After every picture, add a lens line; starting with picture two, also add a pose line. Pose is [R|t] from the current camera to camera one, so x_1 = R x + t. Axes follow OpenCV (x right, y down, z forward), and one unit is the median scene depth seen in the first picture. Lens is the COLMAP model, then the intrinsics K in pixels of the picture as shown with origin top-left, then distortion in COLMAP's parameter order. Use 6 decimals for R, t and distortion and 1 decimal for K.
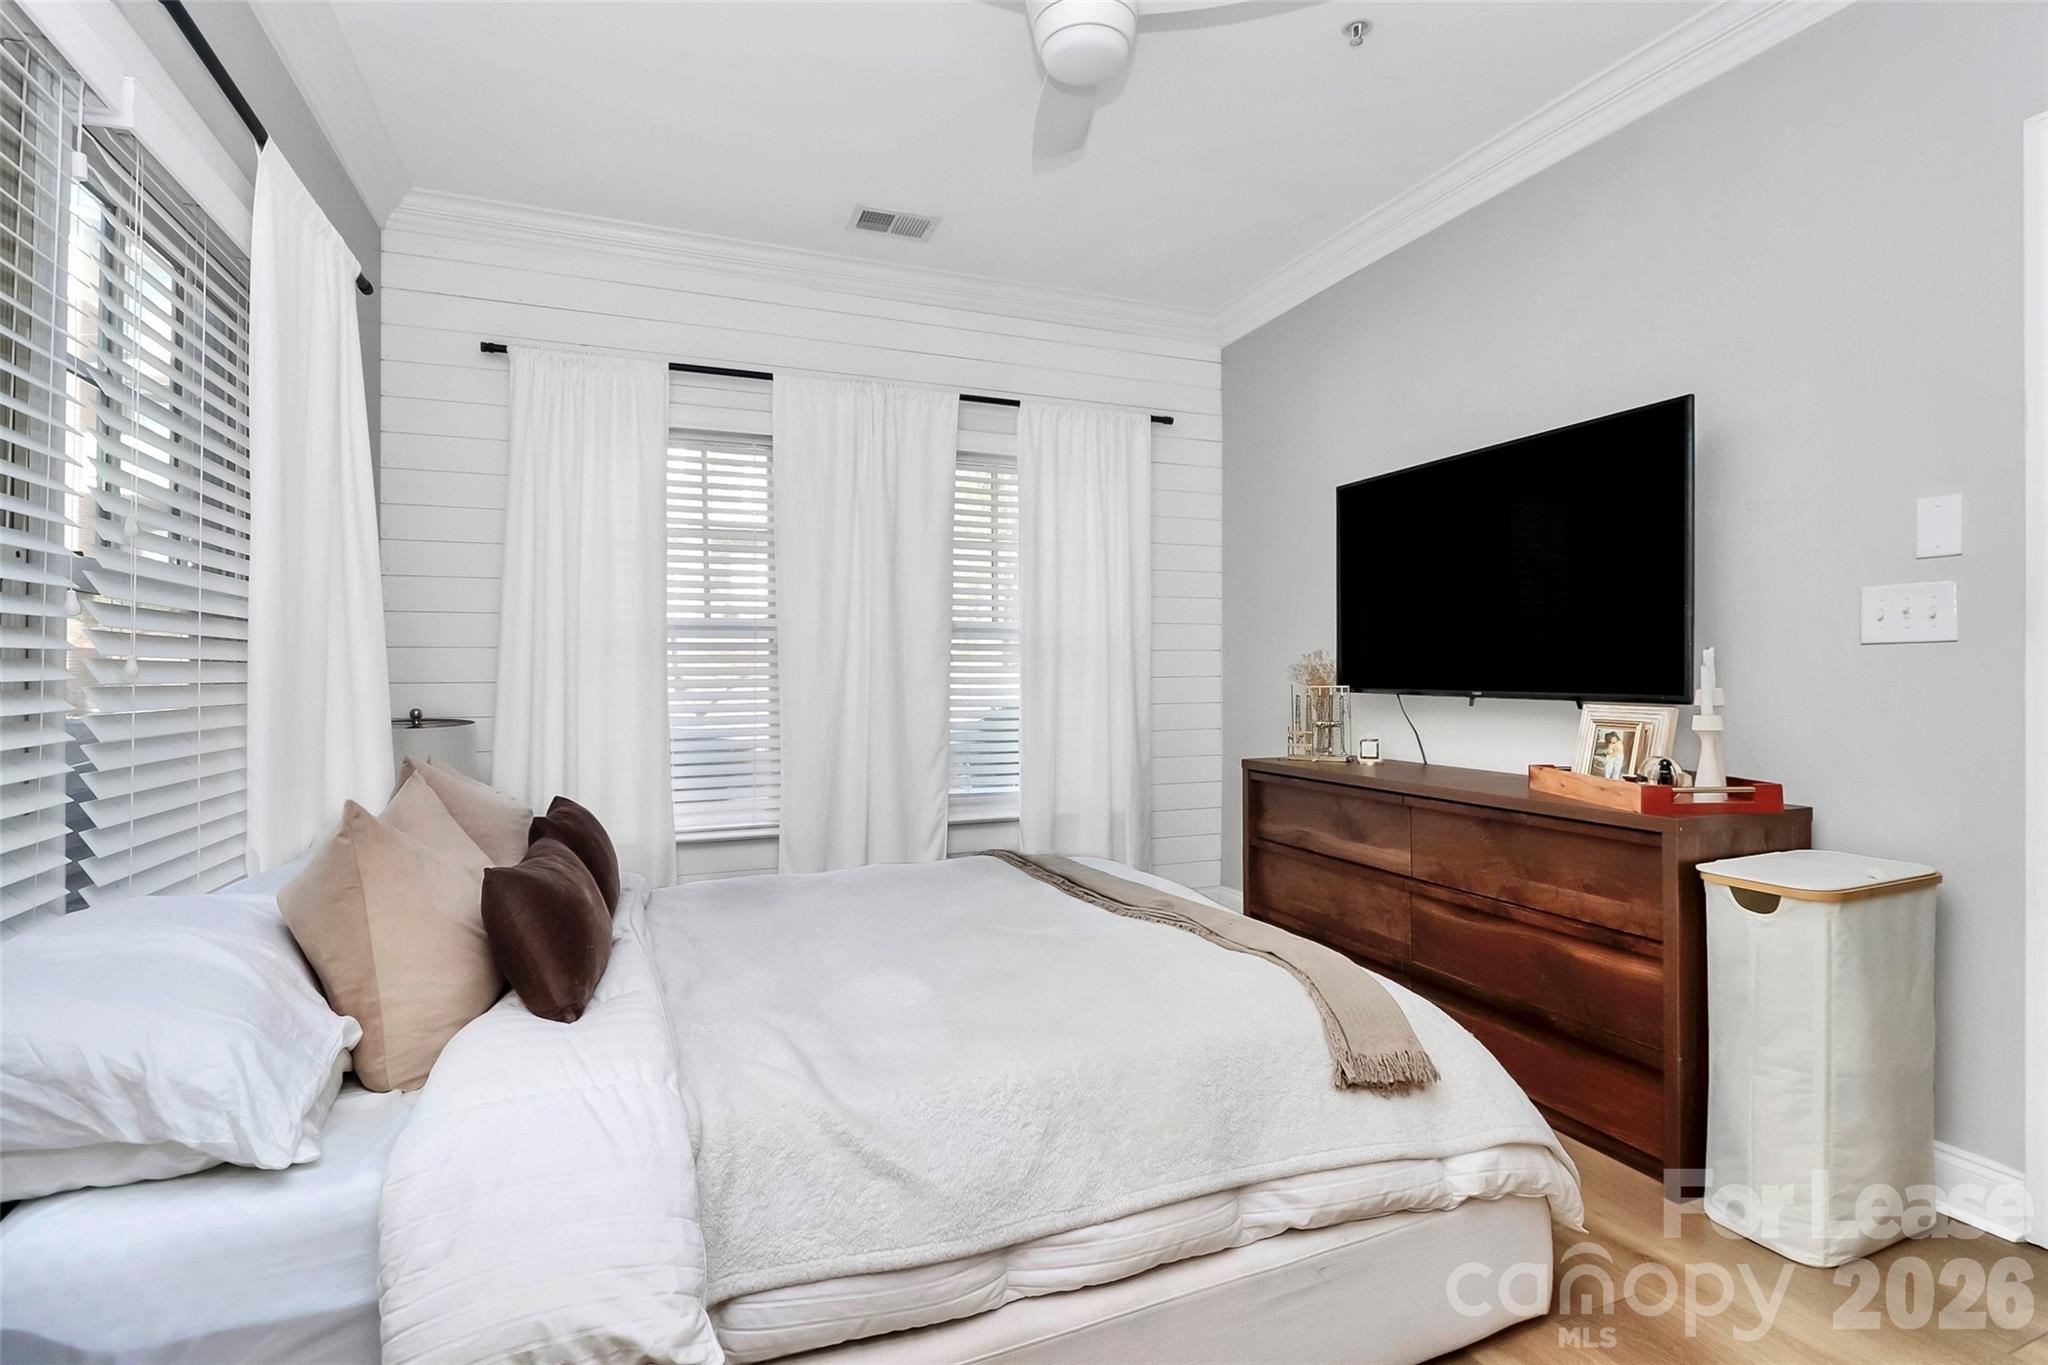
lens RADIAL K [[971.0, 0, 1024.0], [0, 971.0, 682.5], [0, 0, 1]] dist [0.013581, -0.016445]
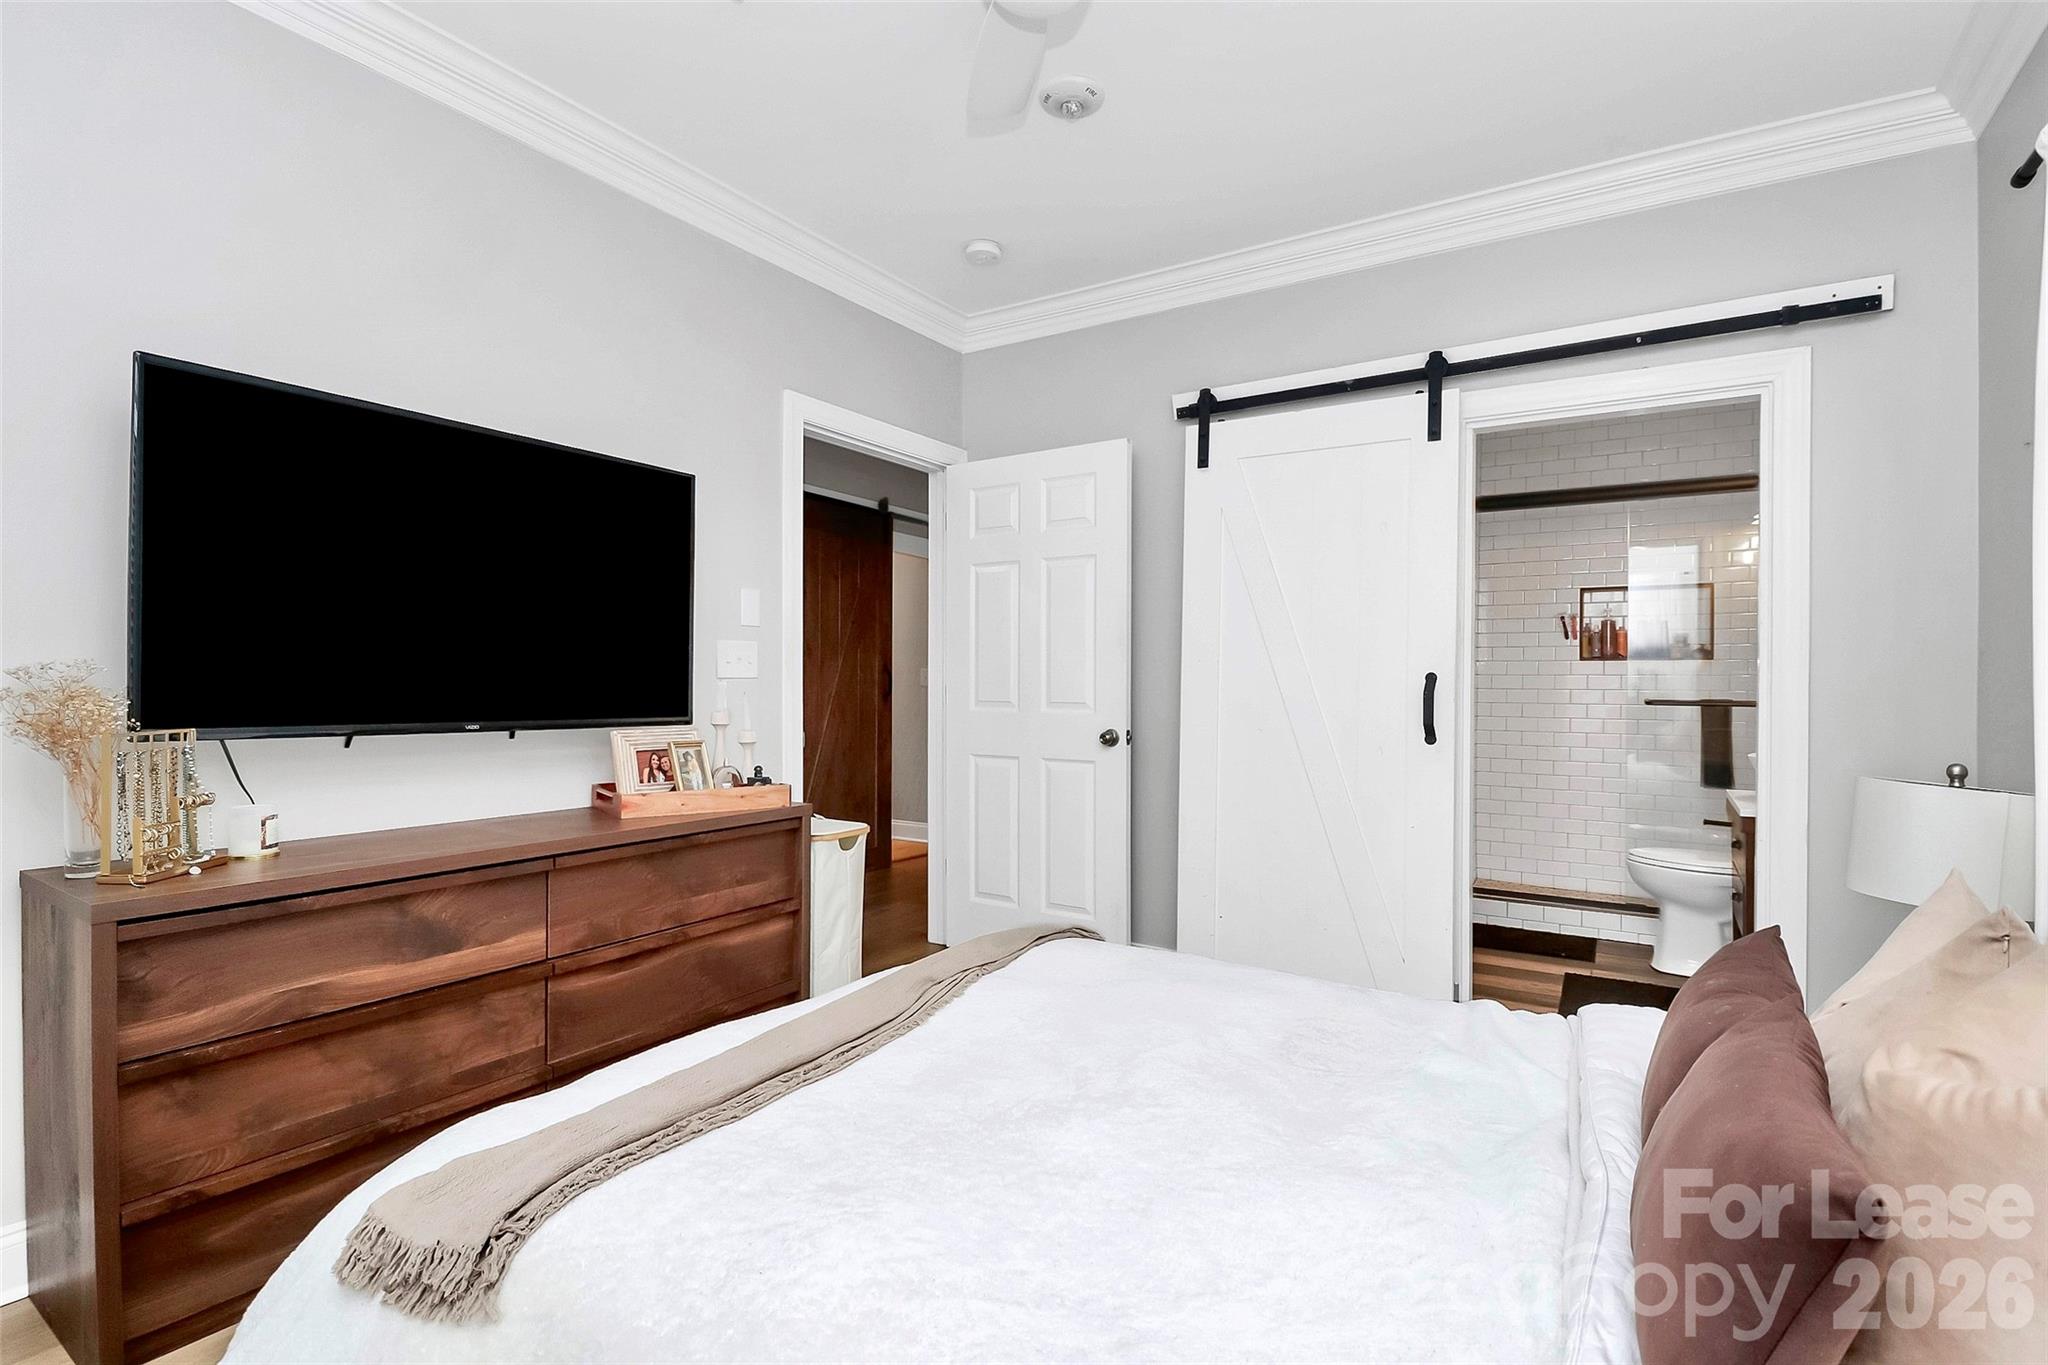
lens RADIAL K [[1000.6, 0, 1018.8], [0, 1000.6, 690.2], [0, 0, 1]] dist [-0.001621, -0.001198]
pose [[-0.584924, -0.010038, 0.811026, -0.485309], [0.002072, 0.999902, 0.013870, -0.031131], [-0.811086, 0.009793, -0.584845, 1.146418]]
